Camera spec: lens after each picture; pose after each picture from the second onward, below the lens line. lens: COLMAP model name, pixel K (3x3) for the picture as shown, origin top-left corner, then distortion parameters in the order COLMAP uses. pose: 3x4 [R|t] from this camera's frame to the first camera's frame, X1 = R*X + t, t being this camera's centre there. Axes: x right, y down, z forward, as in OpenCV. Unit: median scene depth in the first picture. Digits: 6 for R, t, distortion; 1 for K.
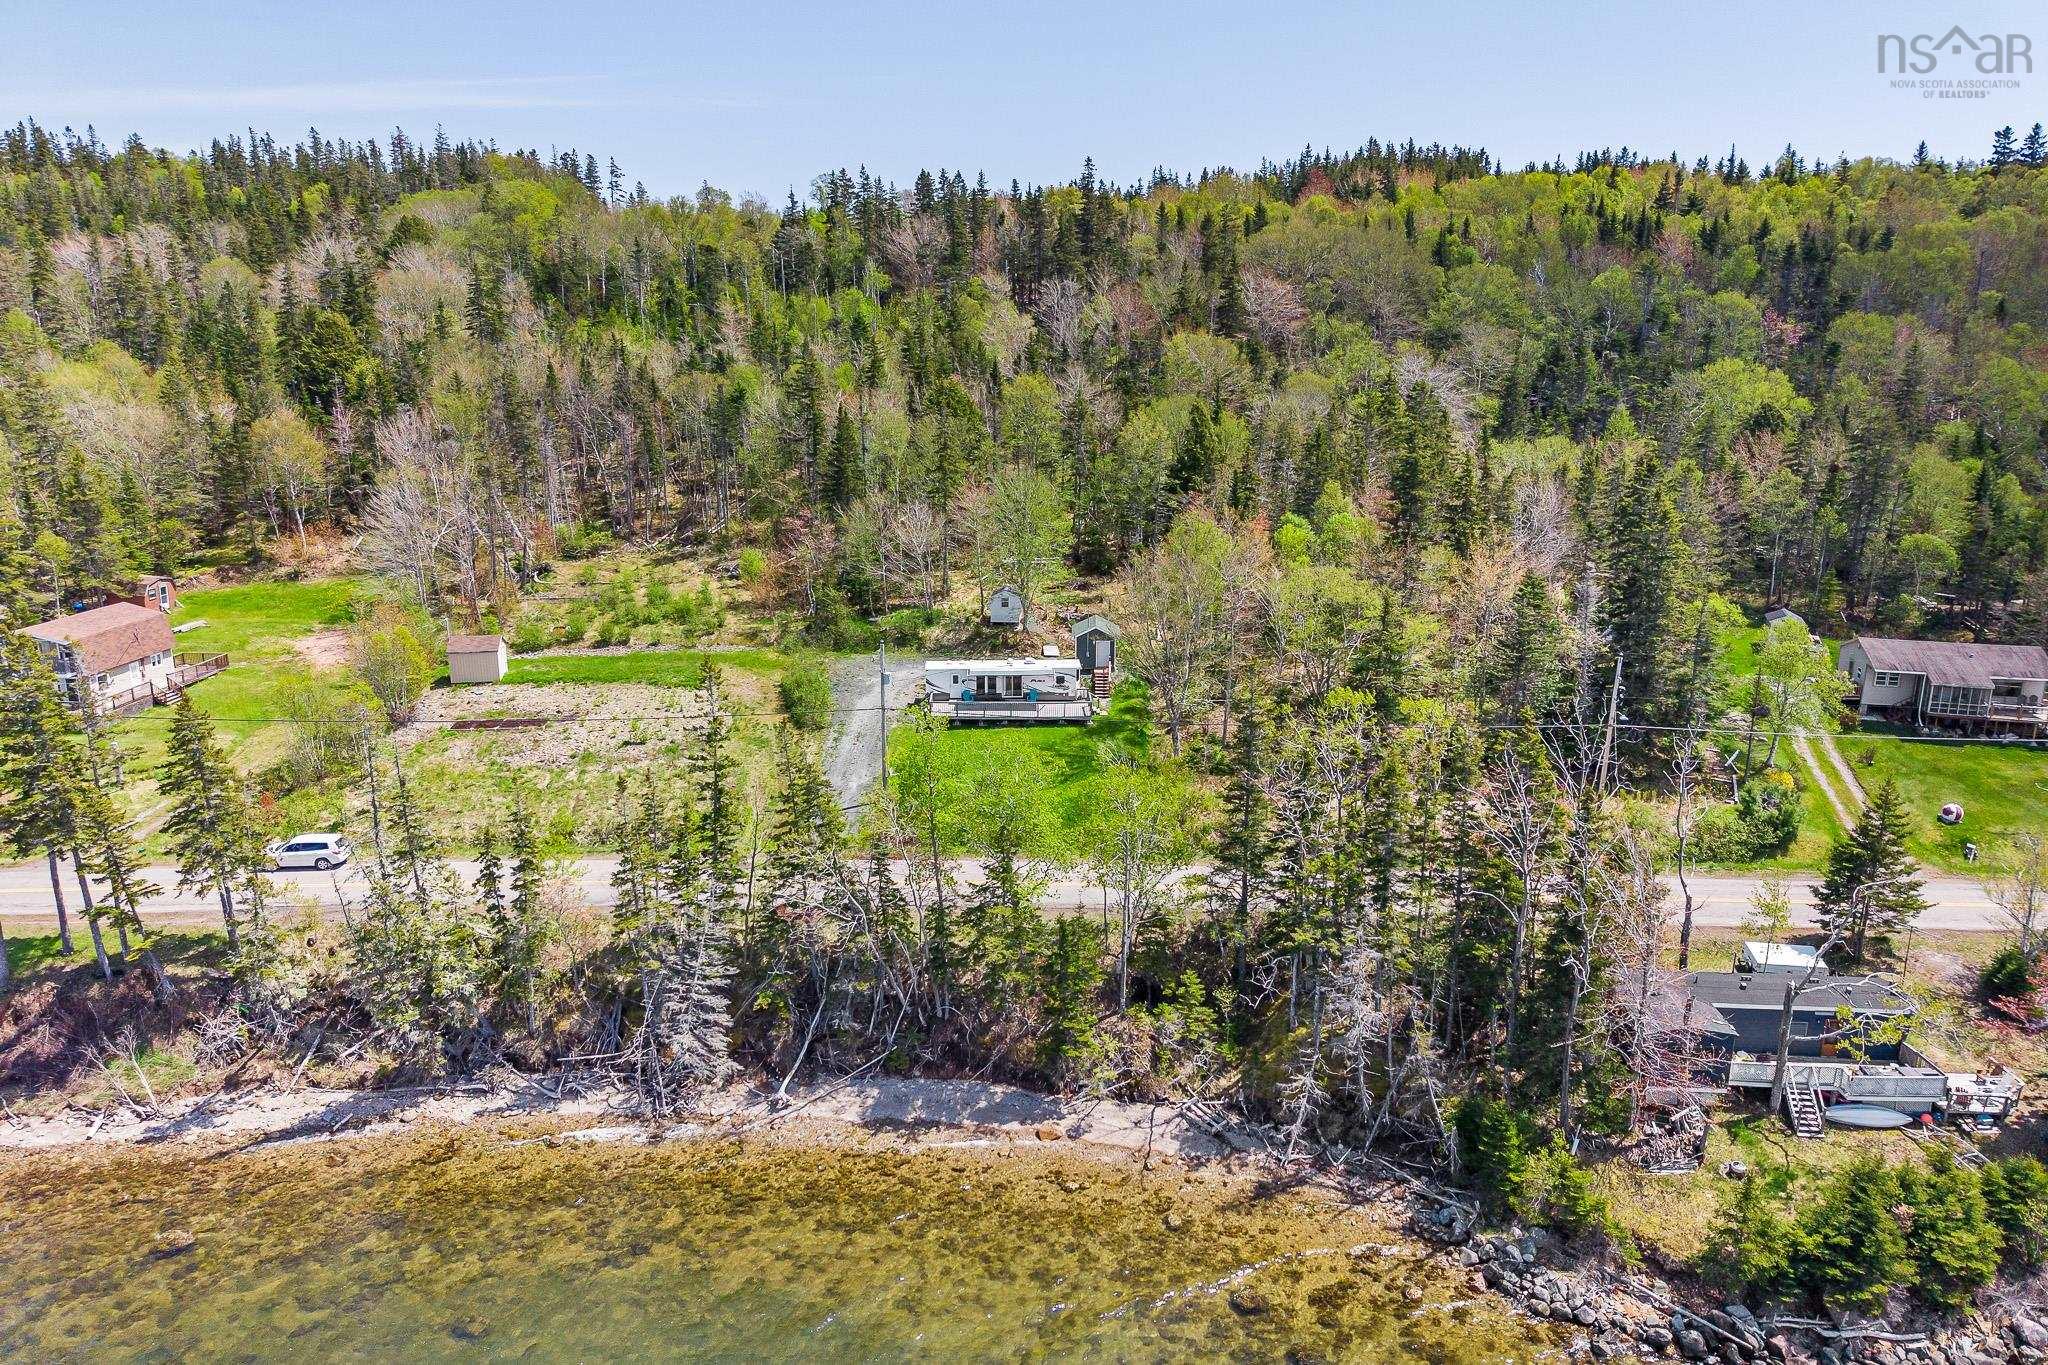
lens RADIAL K [[1386.3, 0, 1037.1], [0, 1386.3, 632.5], [0, 0, 1]] dist [0.005701, -0.005887]
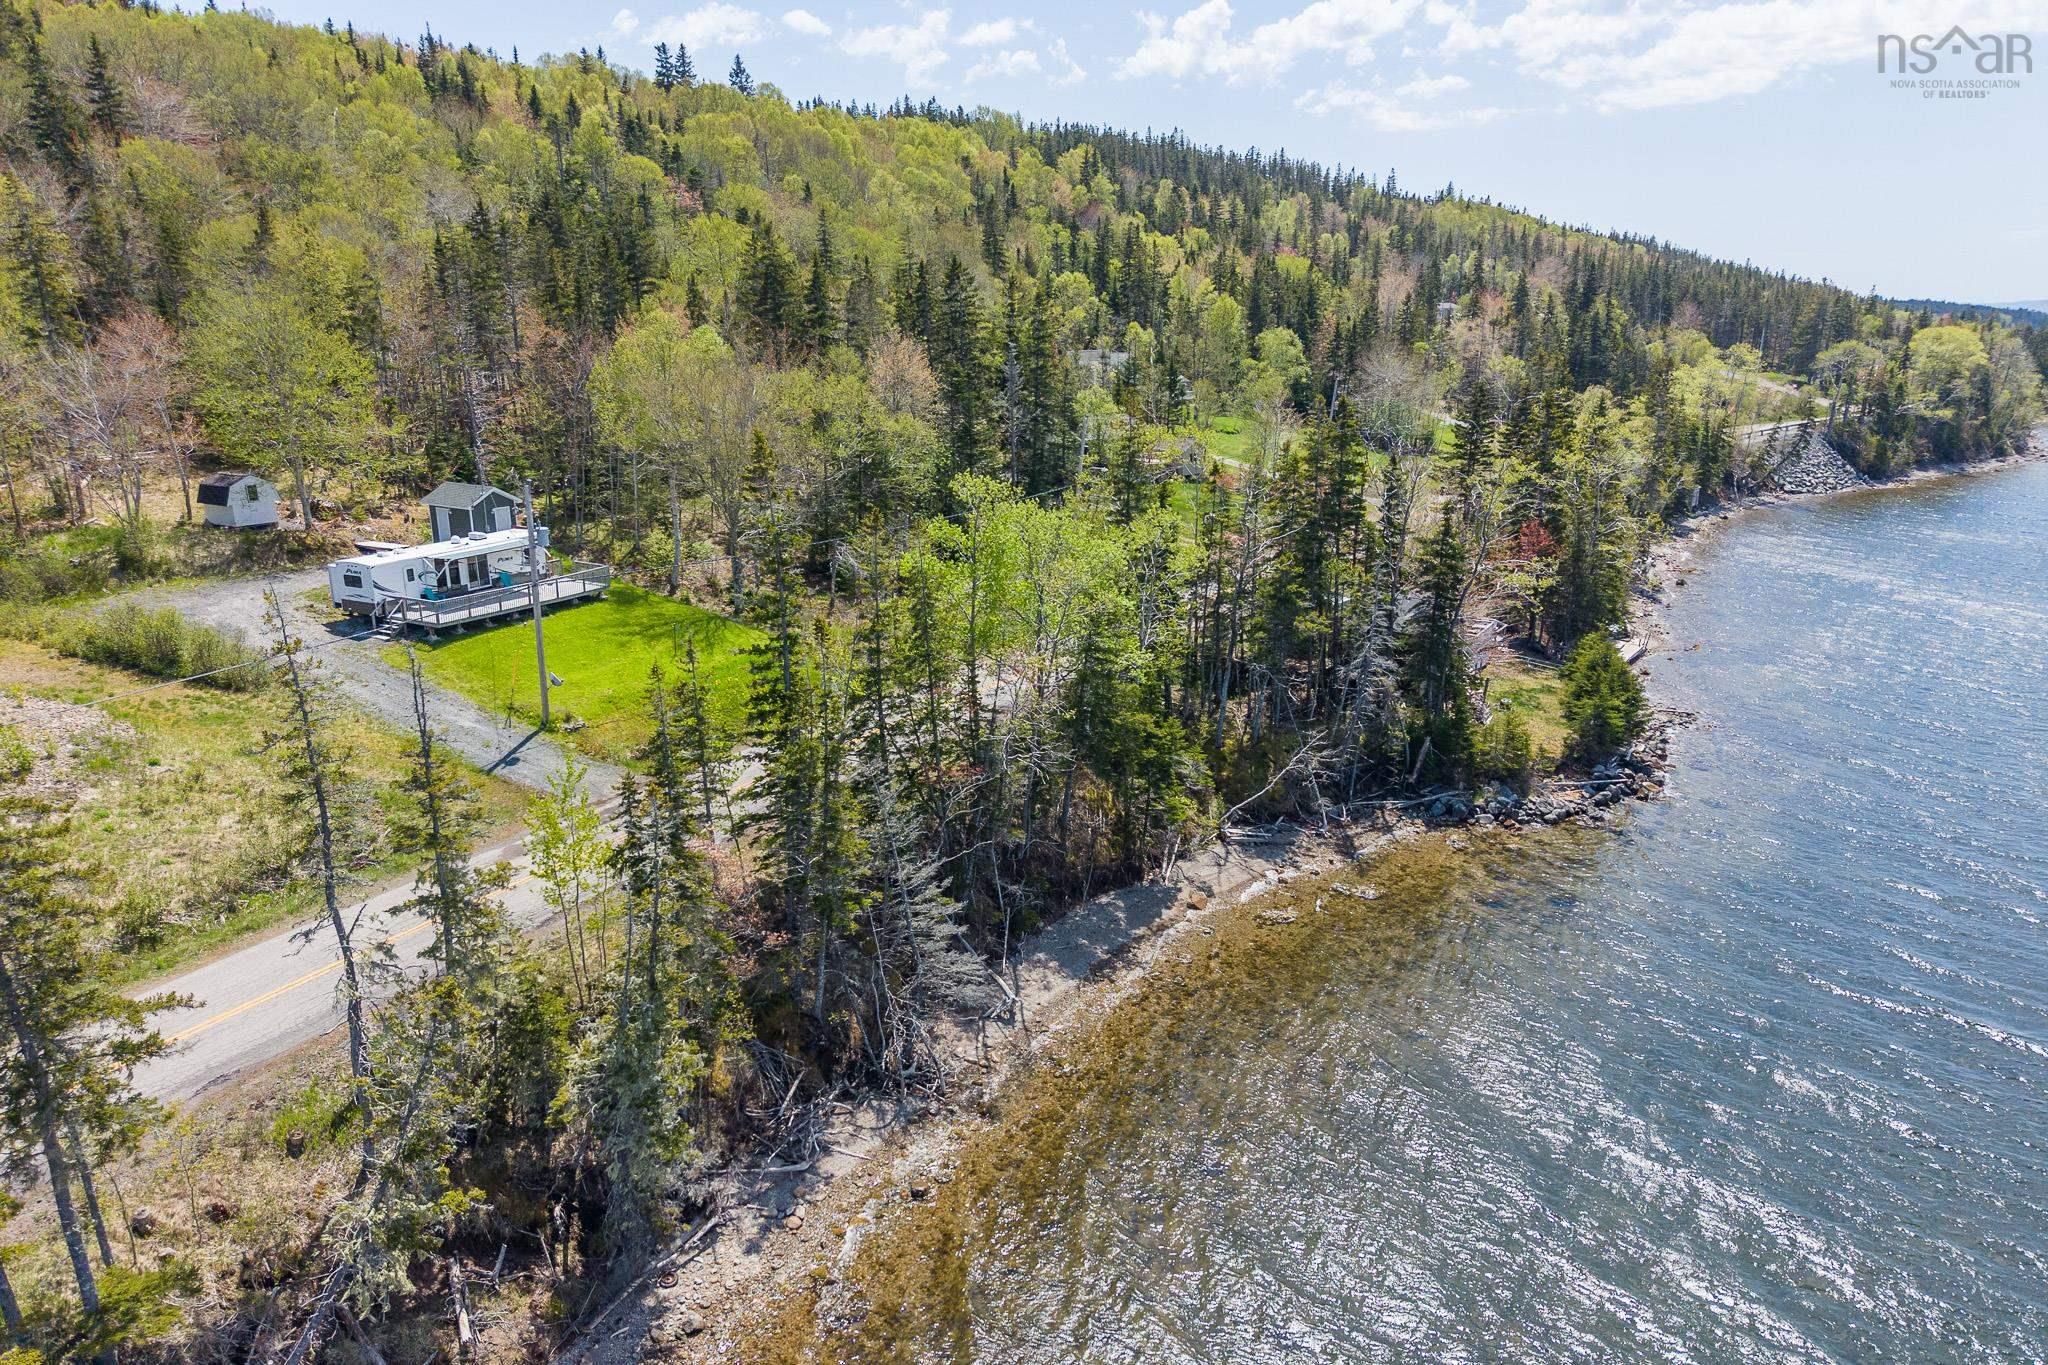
lens RADIAL K [[1356.3, 0, 1019.6], [0, 1356.3, 769.4], [0, 0, 1]] dist [0.043651, -0.056397]
pose [[0.489719, -0.281074, 0.825332, -0.730524], [0.182093, 0.958708, 0.218451, 0.049235], [-0.852653, 0.043307, 0.520679, 0.580295]]
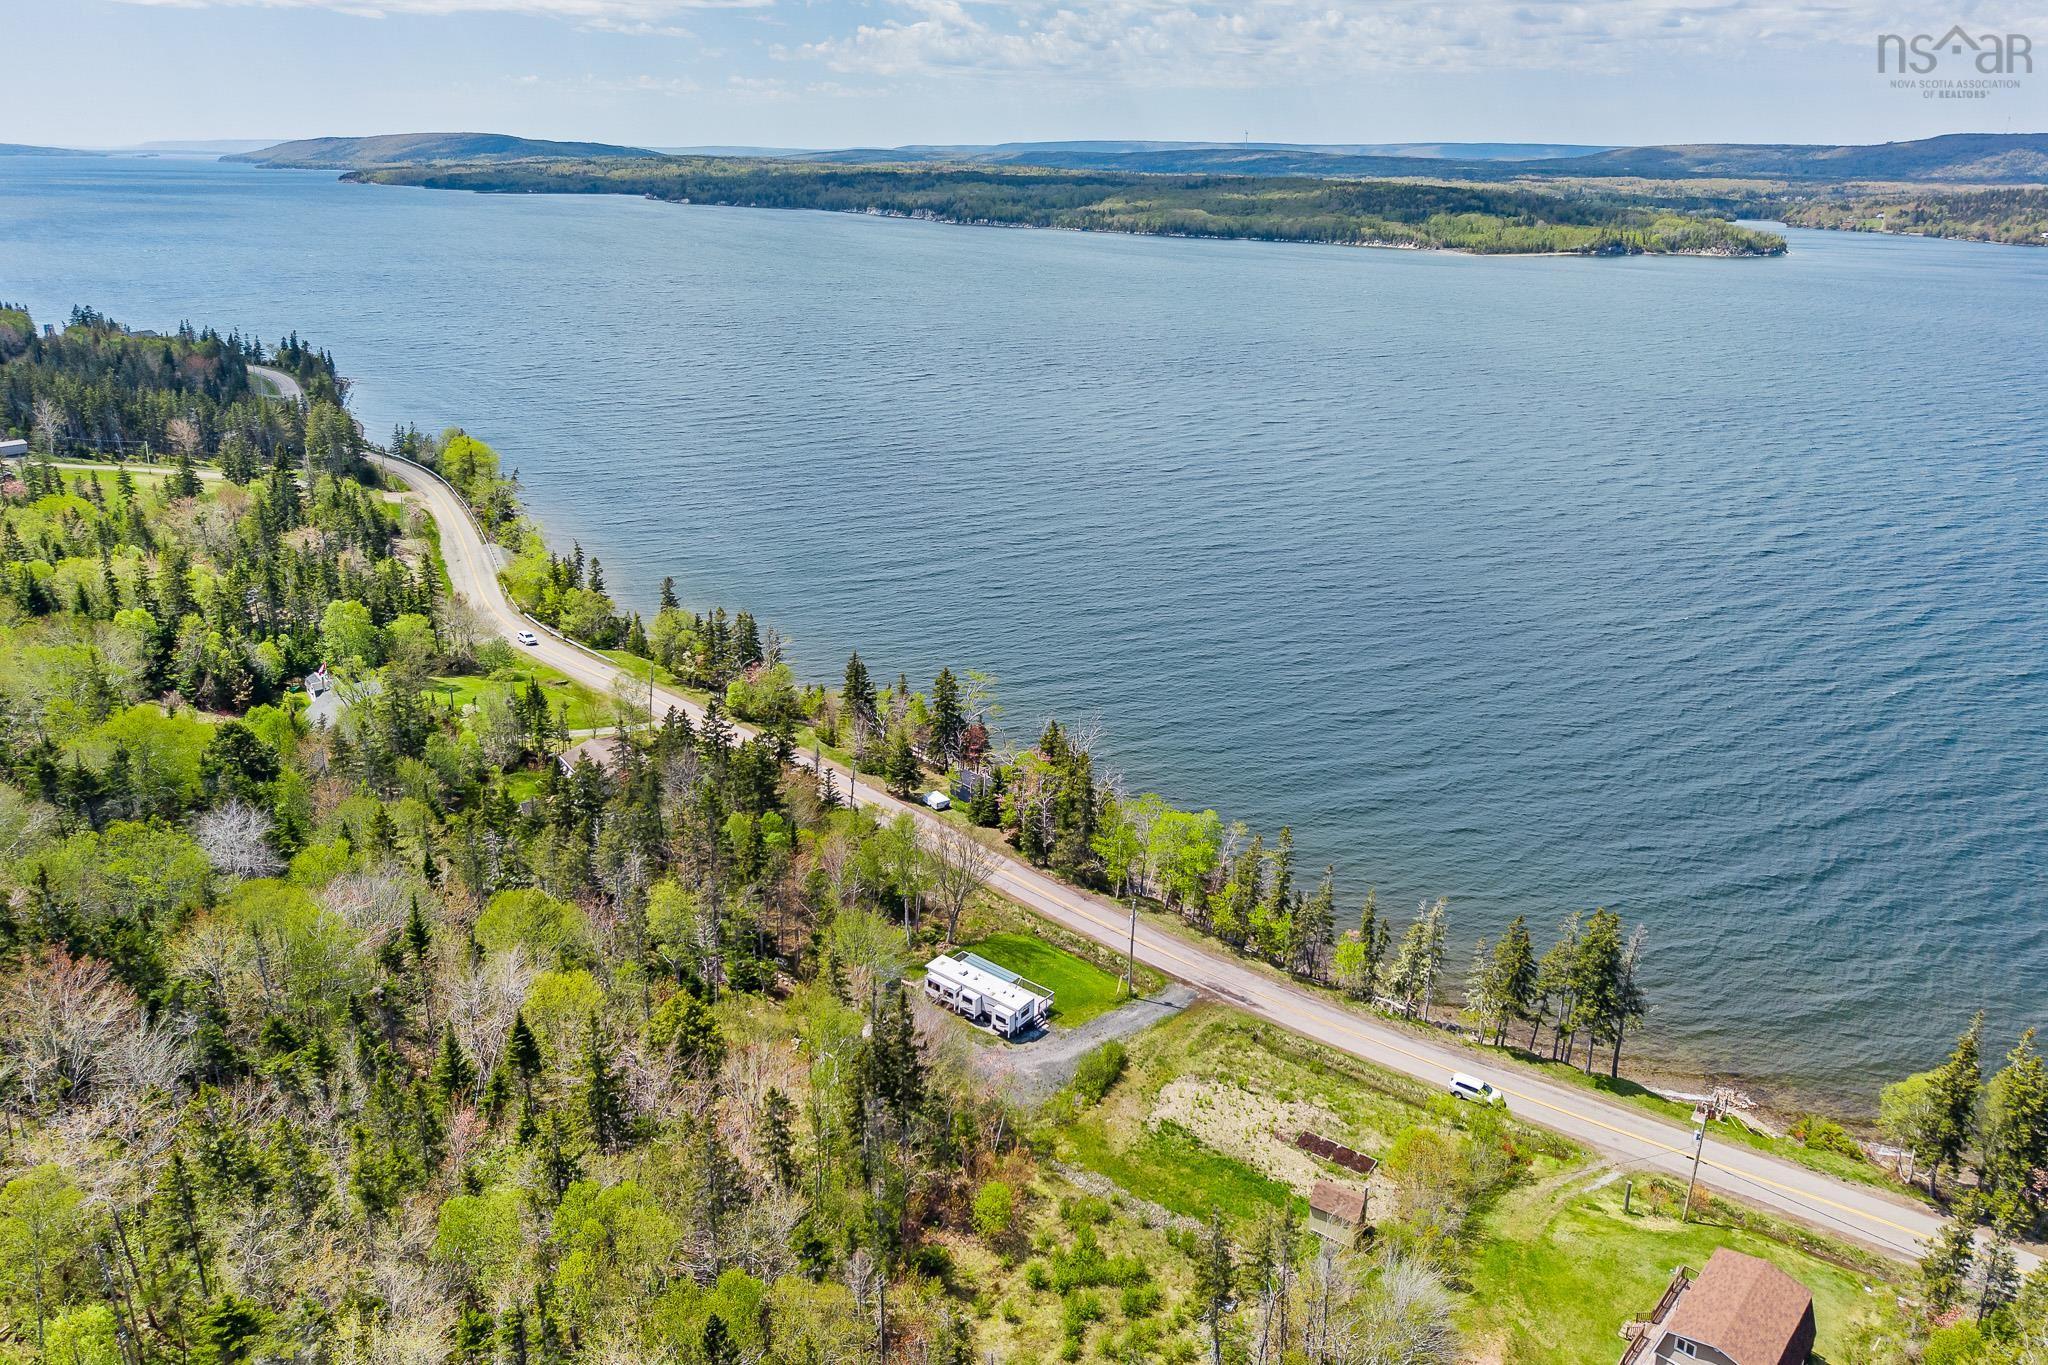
lens RADIAL K [[1386.3, 0, 1037.1], [0, 1386.3, 632.5], [0, 0, 1]] dist [0.005701, -0.005887]
pose [[-0.767564, -0.228209, 0.598971, -1.141324], [0.109679, 0.873928, 0.473519, -1.295851], [-0.631518, 0.429151, -0.645766, 2.476955]]
